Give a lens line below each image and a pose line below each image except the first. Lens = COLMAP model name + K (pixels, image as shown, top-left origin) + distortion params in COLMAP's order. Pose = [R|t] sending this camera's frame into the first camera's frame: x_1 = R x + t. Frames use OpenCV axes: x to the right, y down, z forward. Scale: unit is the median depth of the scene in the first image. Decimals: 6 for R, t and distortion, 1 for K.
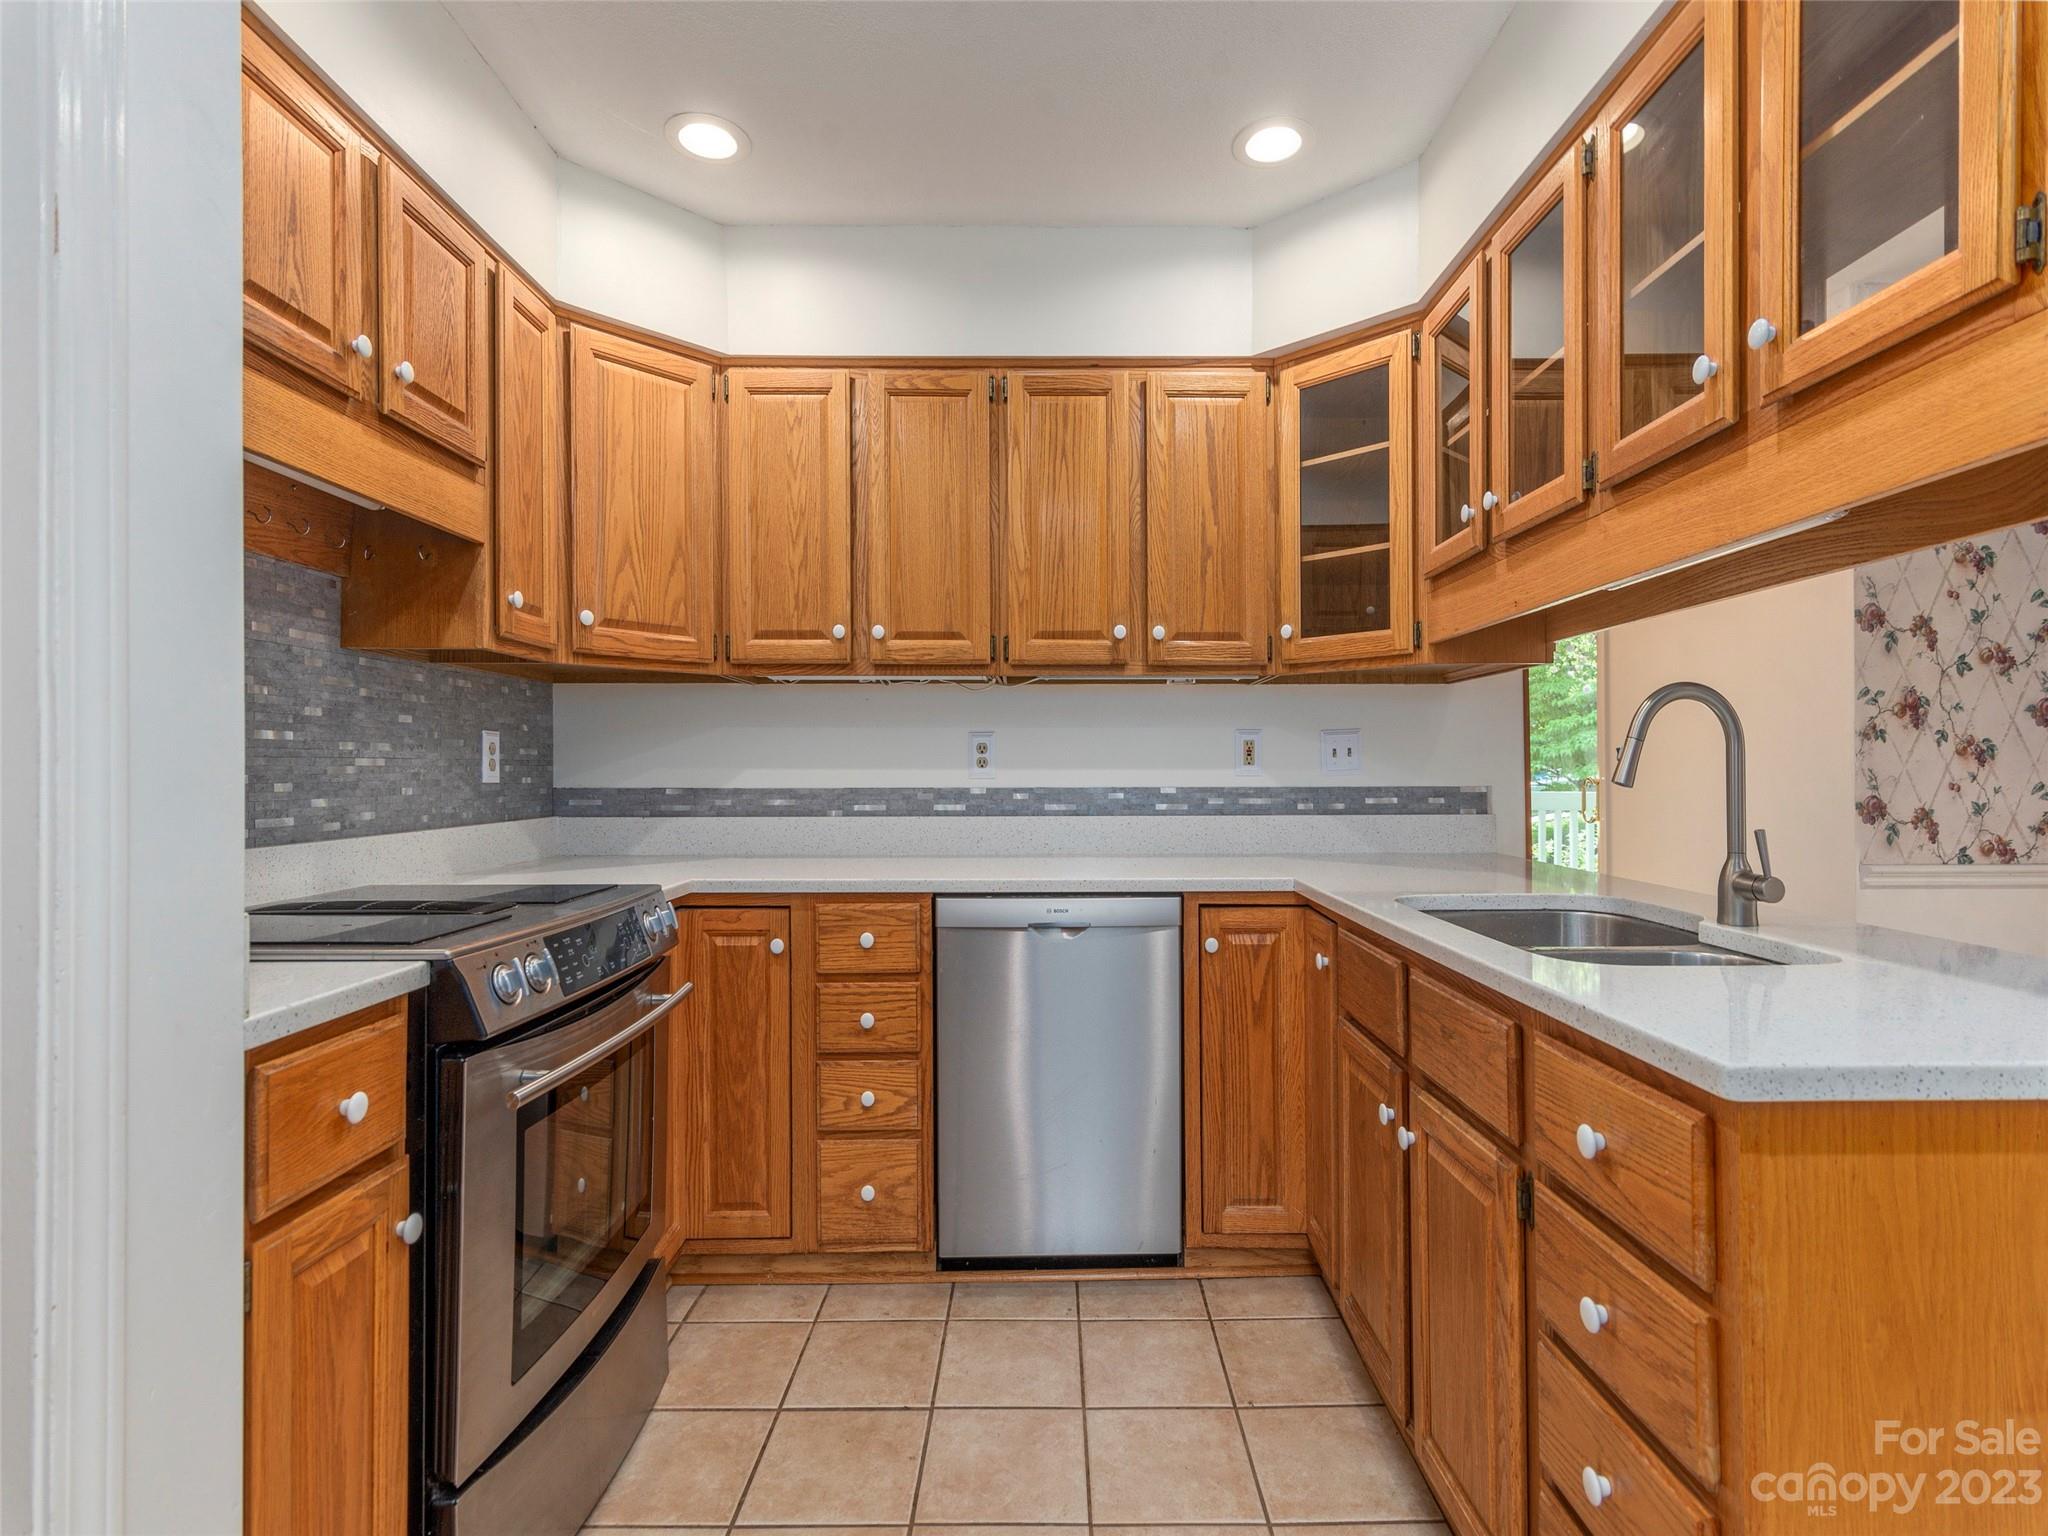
lens RADIAL K [[999.7, 0, 1037.2], [0, 999.7, 768.7], [0, 0, 1]] dist [0.006573, -0.000678]
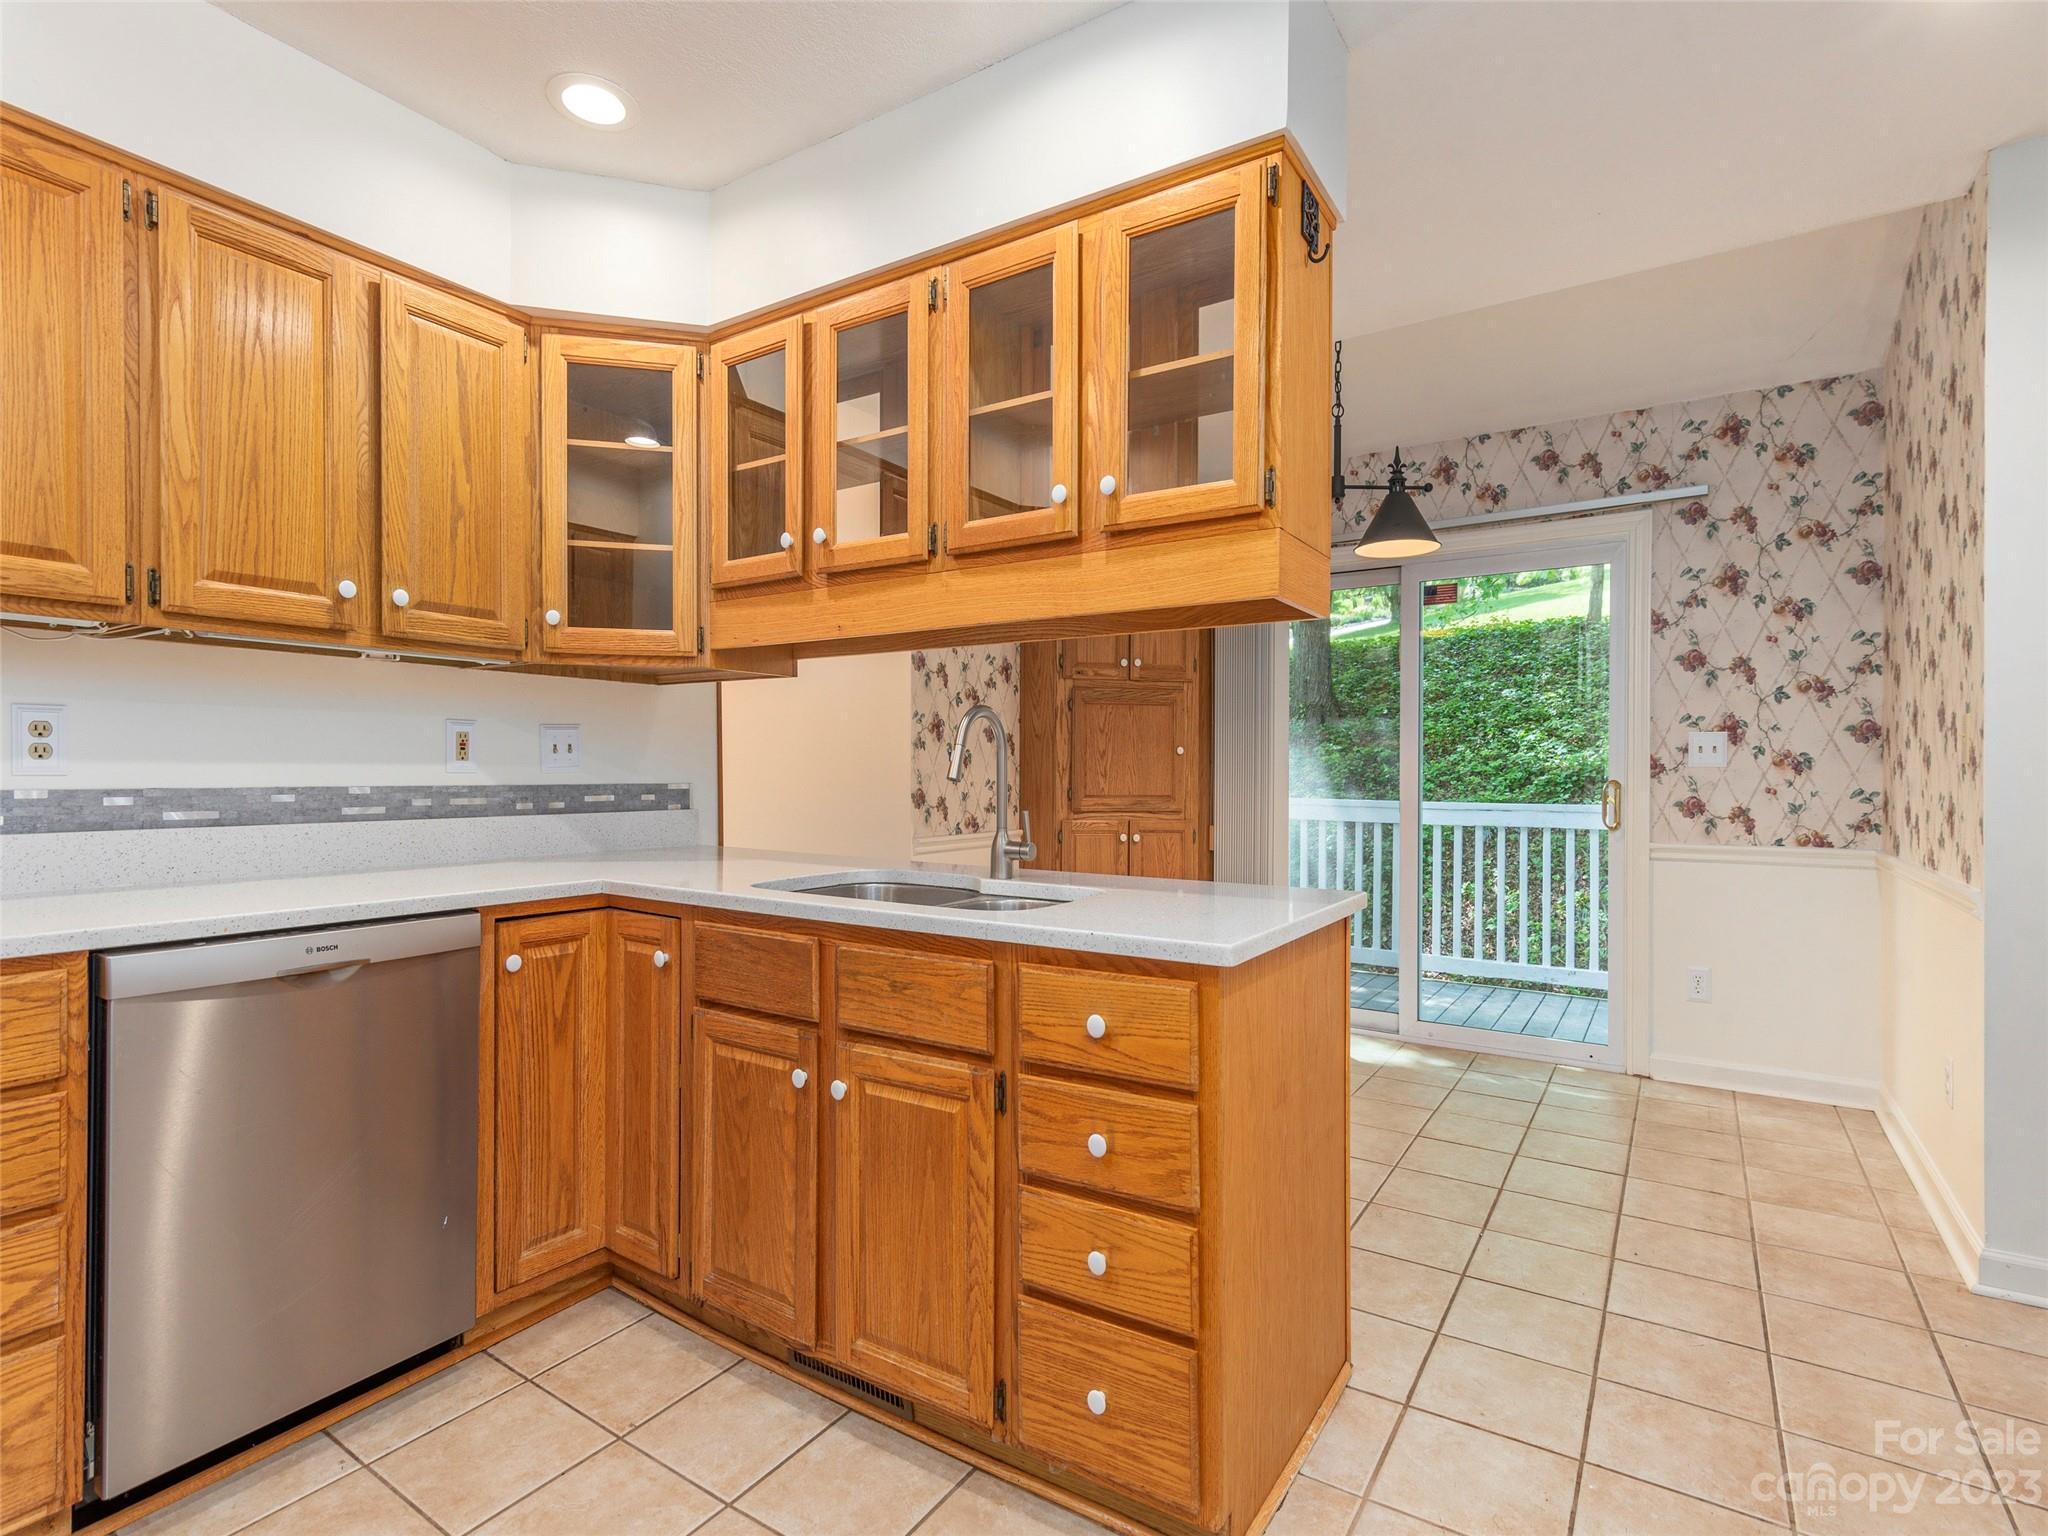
lens RADIAL K [[999.7, 0, 1035.1], [0, 999.7, 771.4], [0, 0, 1]] dist [0.006573, -0.000678]
pose [[0.553677, 0.004548, 0.832719, -0.272472], [-0.007942, 0.999968, -0.000181, 0.002440], [-0.832693, -0.006513, 0.553696, 0.108823]]
